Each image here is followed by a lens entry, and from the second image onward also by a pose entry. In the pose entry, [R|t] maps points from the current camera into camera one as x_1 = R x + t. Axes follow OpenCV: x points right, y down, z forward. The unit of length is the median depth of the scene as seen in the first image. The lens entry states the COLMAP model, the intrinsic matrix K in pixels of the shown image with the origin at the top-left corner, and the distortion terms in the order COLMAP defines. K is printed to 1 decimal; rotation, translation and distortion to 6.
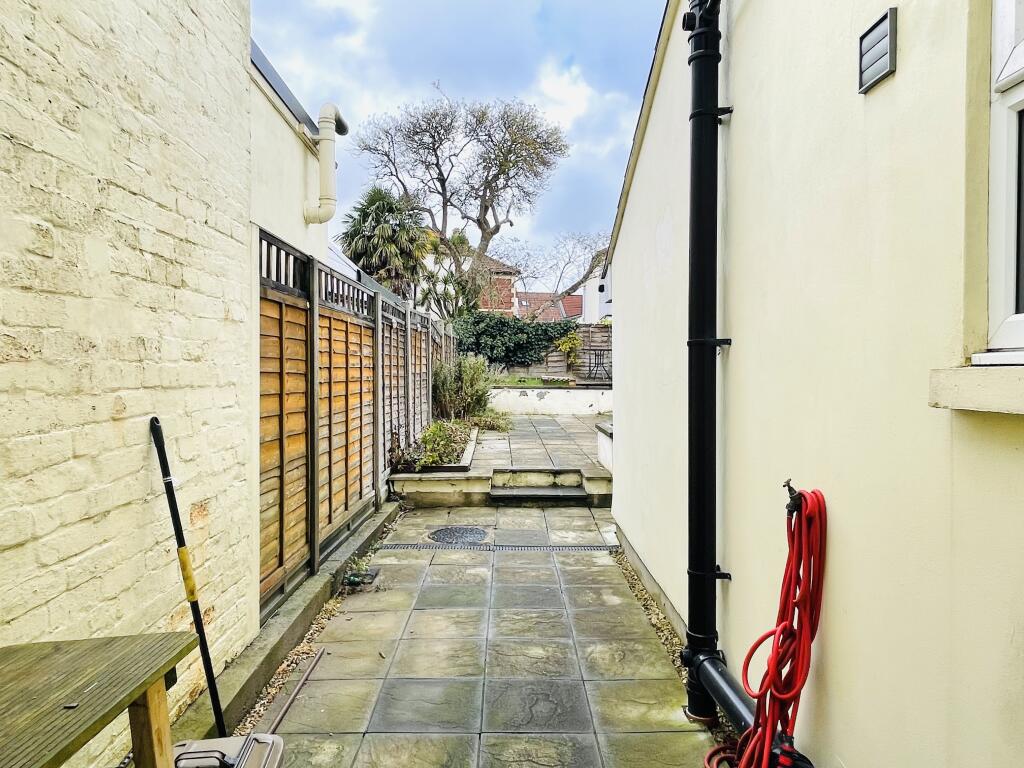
lens RADIAL K [[682.4, 0, 512.9], [0, 682.4, 382.6], [0, 0, 1]] dist [0.000413, 0.000211]
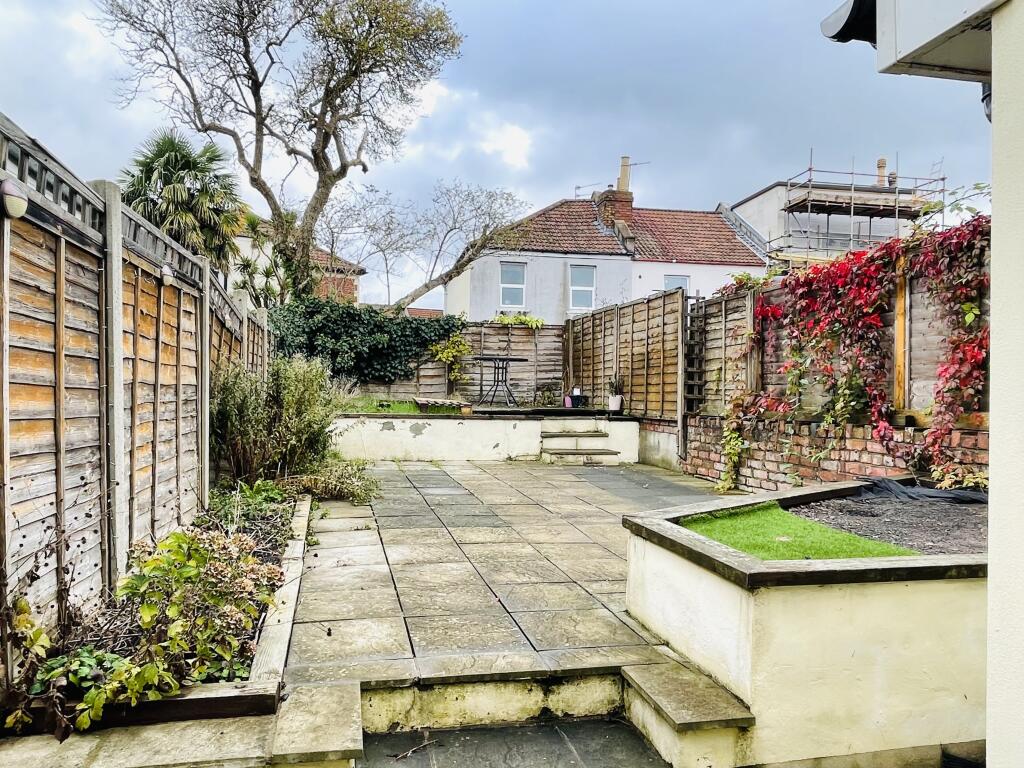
lens RADIAL K [[753.4, 0, 494.0], [0, 753.4, 401.0], [0, 0, 1]] dist [0.011441, -0.008324]
pose [[0.982376, 0.008262, 0.186733, -0.014613], [-0.006429, 0.999925, -0.010415, -0.000215], [-0.186805, 0.009031, 0.982356, 0.274681]]
